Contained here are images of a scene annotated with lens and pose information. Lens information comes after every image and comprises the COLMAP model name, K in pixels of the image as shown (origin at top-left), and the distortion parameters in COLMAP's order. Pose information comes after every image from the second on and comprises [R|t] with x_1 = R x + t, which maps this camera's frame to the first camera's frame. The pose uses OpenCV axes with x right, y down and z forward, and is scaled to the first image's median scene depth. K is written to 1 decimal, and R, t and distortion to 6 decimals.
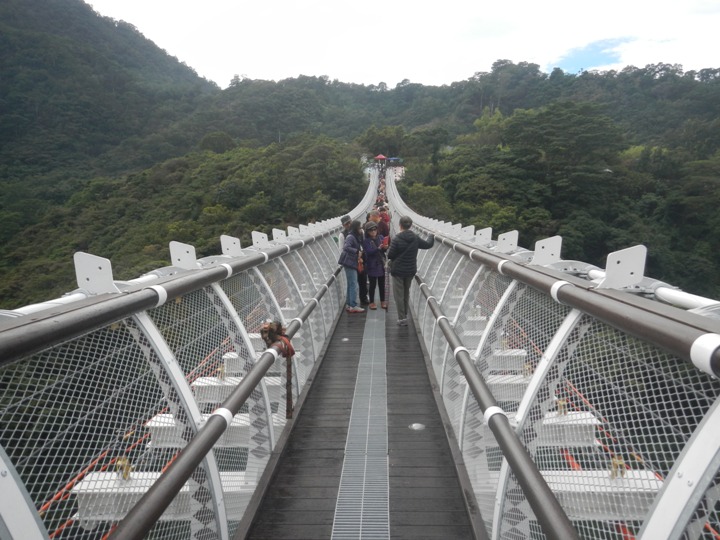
lens RADIAL K [[614.8, 0, 360.0], [0, 614.8, 270.0], [0, 0, 1]] dist [0.013503, 0.000741]
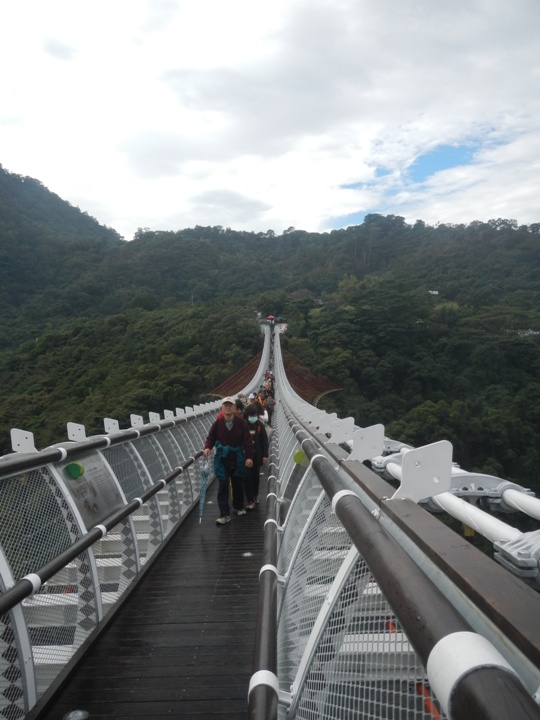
lens RADIAL K [[614.8, 0, 270.0], [0, 614.8, 360.0], [0, 0, 1]] dist [0.013503, 0.000741]
pose [[0.999146, -0.030631, 0.027720, -0.003431], [0.032435, 0.997216, -0.067139, 0.005507], [-0.025586, 0.067980, 0.997359, -0.127913]]
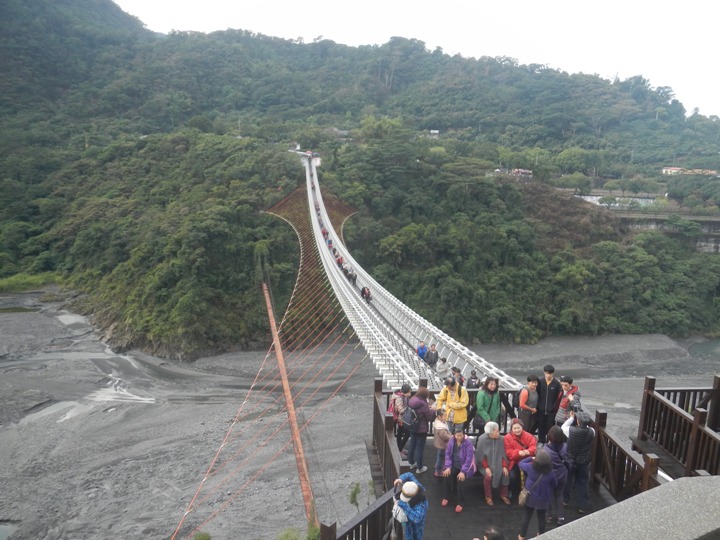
lens RADIAL K [[614.8, 0, 360.0], [0, 614.8, 270.0], [0, 0, 1]] dist [0.013503, 0.000741]
pose [[0.990184, -0.002431, 0.139748, -0.021612], [-0.013883, 0.993193, 0.115648, -0.009492], [-0.139078, -0.116453, 0.983410, -0.274481]]
